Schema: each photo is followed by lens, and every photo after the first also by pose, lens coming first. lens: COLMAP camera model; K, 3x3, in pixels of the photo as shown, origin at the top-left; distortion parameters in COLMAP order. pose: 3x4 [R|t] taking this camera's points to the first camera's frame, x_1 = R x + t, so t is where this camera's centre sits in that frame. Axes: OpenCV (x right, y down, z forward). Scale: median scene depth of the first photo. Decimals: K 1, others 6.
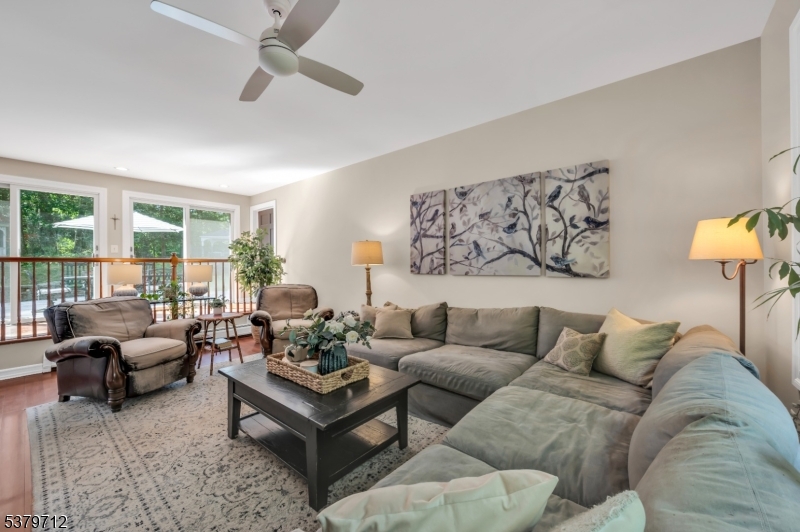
lens RADIAL K [[327.3, 0, 400.1], [0, 327.3, 266.6], [0, 0, 1]] dist [-0.001307, -0.000134]
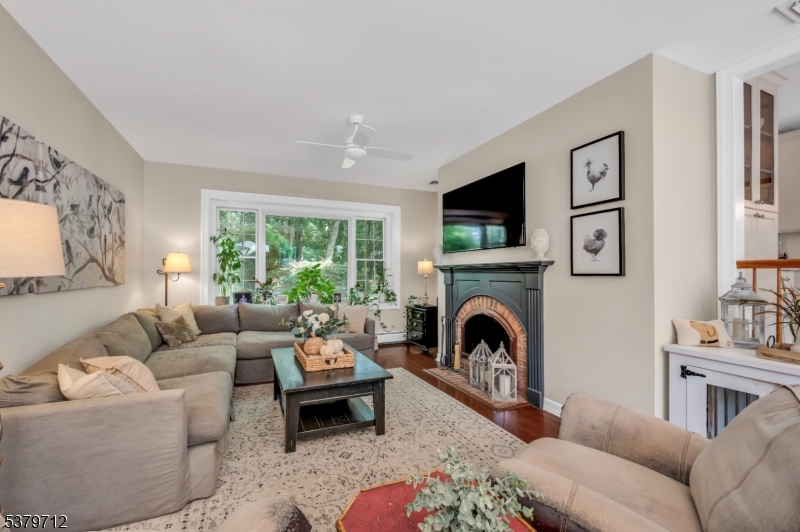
lens RADIAL K [[327.3, 0, 400.1], [0, 327.3, 266.6], [0, 0, 1]] dist [-0.001307, -0.000134]
pose [[-0.918743, 0.007427, 0.394787, -1.017406], [0.001607, 0.999885, -0.015071, -0.017345], [-0.394854, -0.013211, -0.918649, 2.008549]]
